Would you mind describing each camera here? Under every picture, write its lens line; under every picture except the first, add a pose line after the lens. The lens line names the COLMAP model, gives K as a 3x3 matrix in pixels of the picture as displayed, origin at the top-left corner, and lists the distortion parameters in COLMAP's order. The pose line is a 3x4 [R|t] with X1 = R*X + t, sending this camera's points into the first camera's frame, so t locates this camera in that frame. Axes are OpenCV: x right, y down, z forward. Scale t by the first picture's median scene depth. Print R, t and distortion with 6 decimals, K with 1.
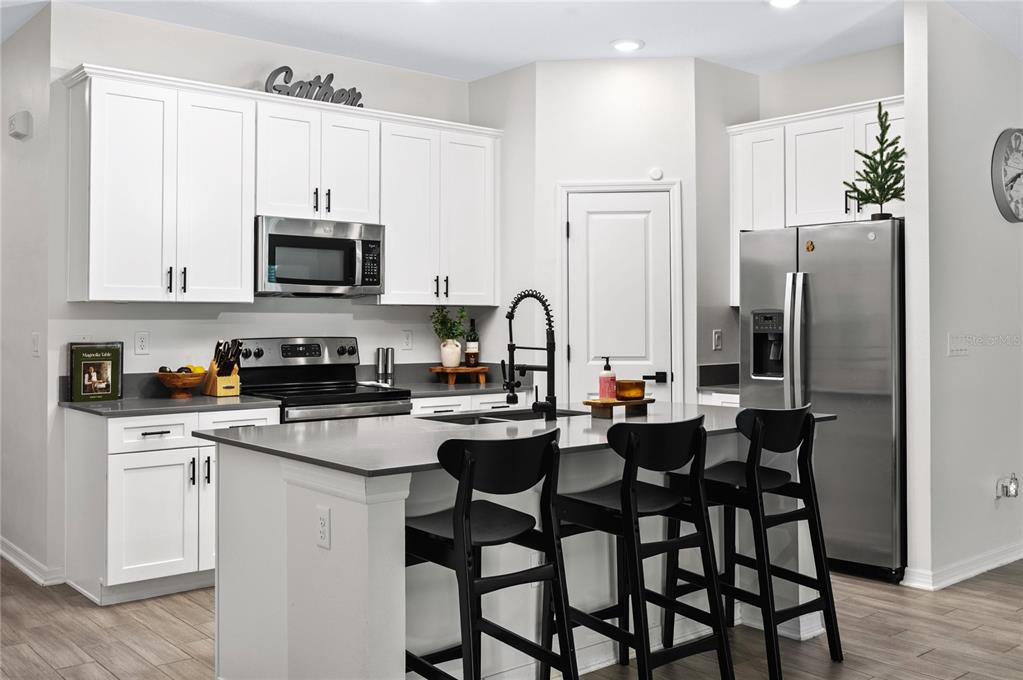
lens RADIAL K [[959.9, 0, 511.5], [0, 959.9, 340.0], [0, 0, 1]] dist [-0.043289, 0.003884]
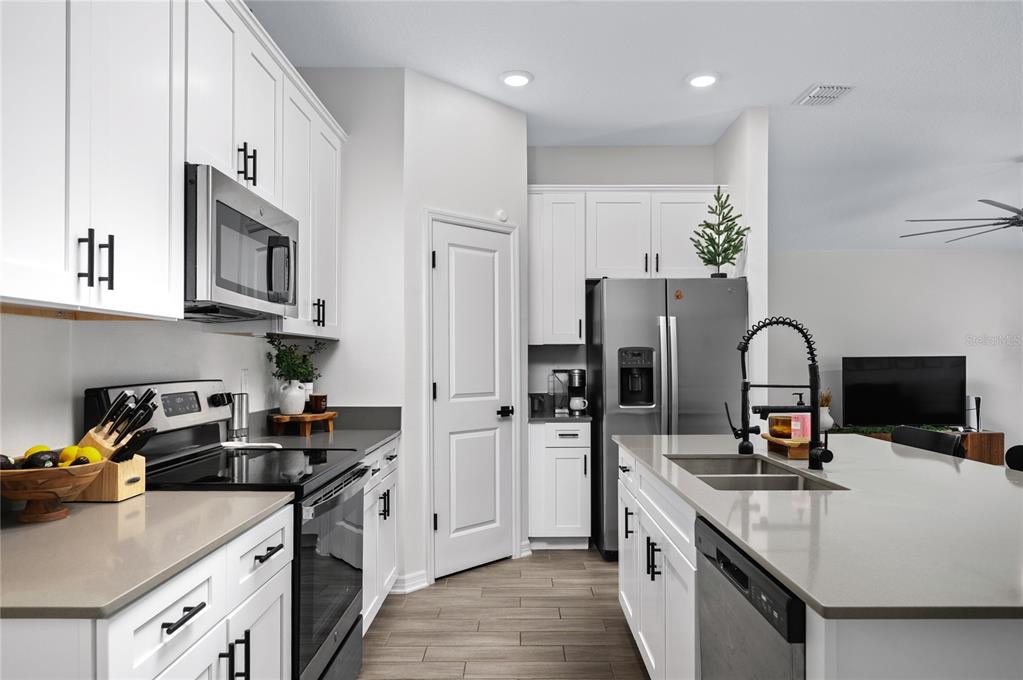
lens RADIAL K [[655.8, 0, 514.7], [0, 655.8, 356.2], [0, 0, 1]] dist [-0.003888, -0.000275]
pose [[0.636285, 0.004583, 0.771440, -0.439041], [0.015733, 0.999697, -0.018916, -0.008341], [-0.771293, 0.024173, 0.636021, 0.612129]]
